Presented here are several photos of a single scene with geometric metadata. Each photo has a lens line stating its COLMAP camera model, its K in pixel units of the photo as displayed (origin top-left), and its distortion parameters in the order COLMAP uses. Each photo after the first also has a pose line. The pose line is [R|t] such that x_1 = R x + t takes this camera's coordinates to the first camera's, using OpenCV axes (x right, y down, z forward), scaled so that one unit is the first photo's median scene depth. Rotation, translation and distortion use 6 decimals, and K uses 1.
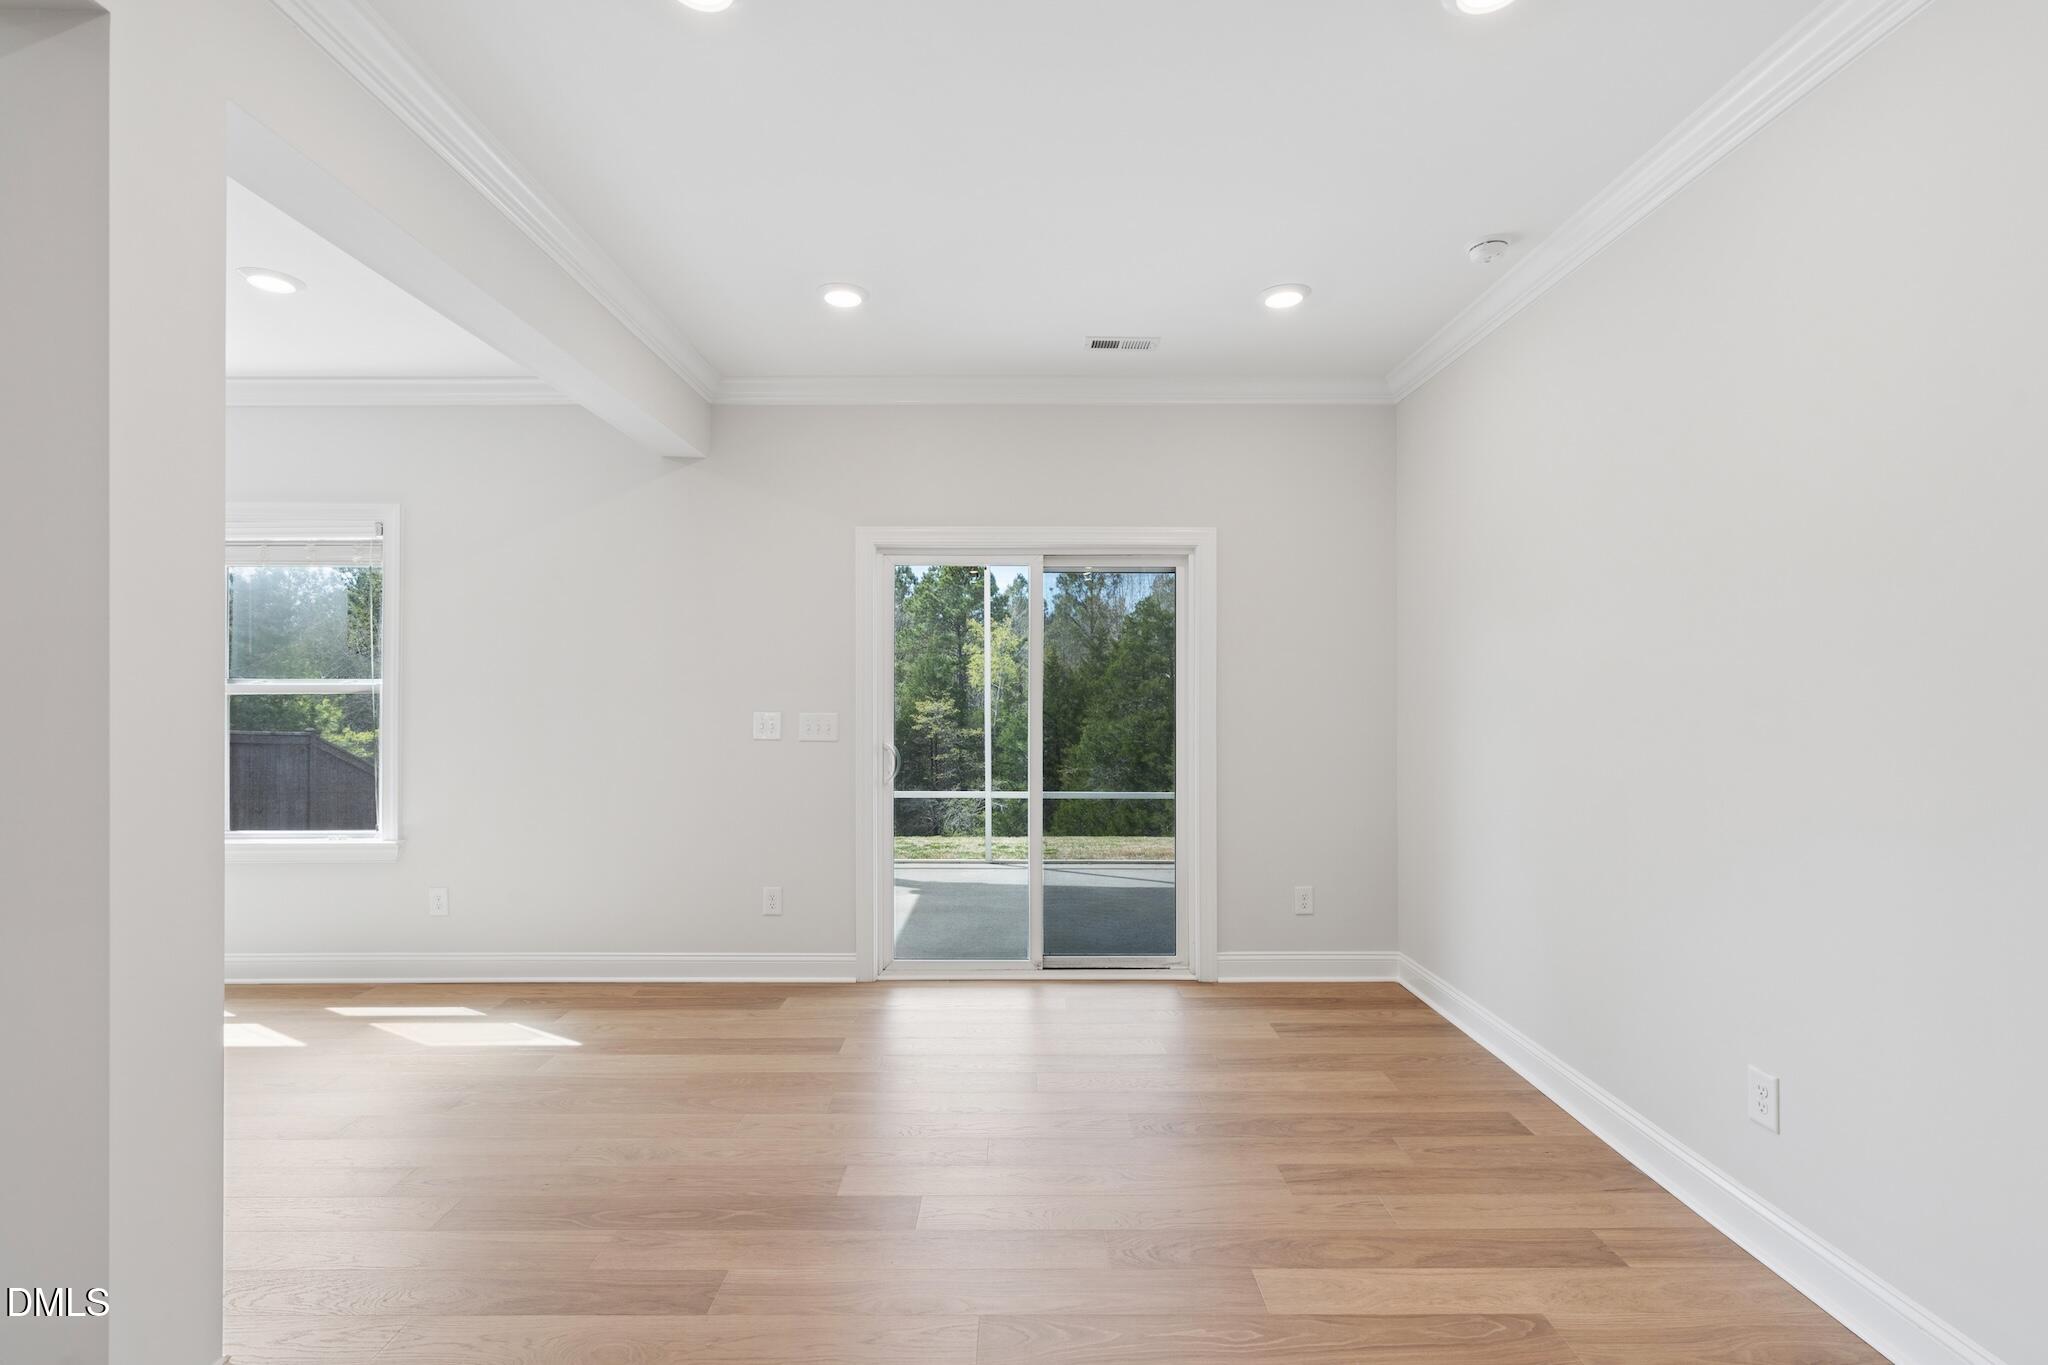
lens RADIAL K [[930.8, 0, 1025.9], [0, 930.8, 688.1], [0, 0, 1]] dist [0.000630, -0.000569]
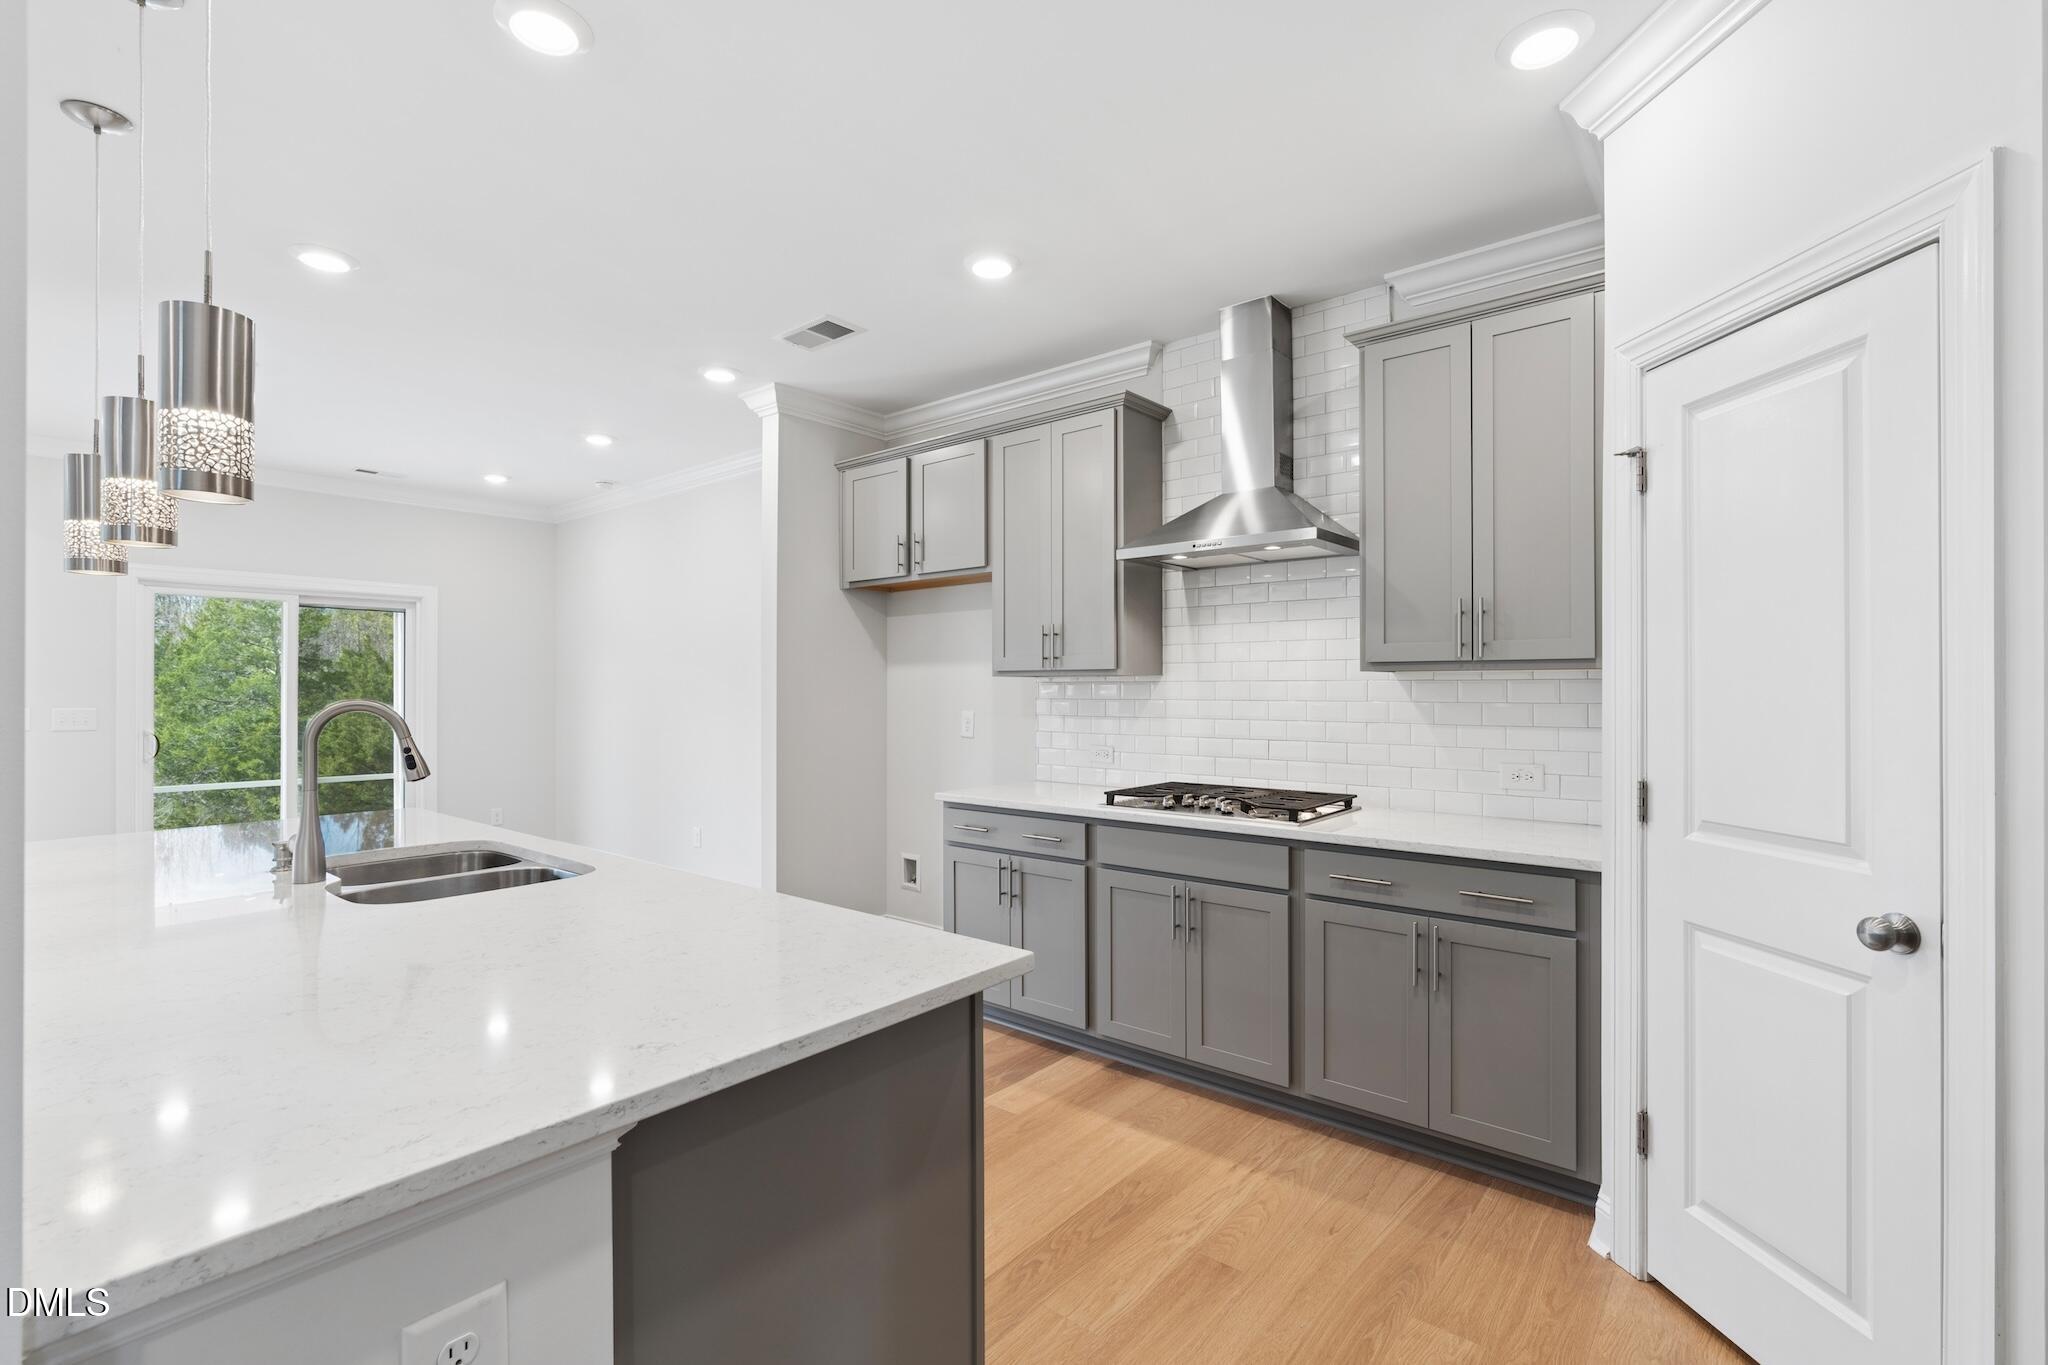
lens RADIAL K [[930.8, 0, 1031.7], [0, 930.8, 680.6], [0, 0, 1]] dist [0.000630, -0.000569]
pose [[0.650191, 0.007299, 0.759735, -0.051346], [-0.002945, 0.999971, -0.007087, -0.000825], [-0.759765, 0.002371, 0.650194, -0.119877]]
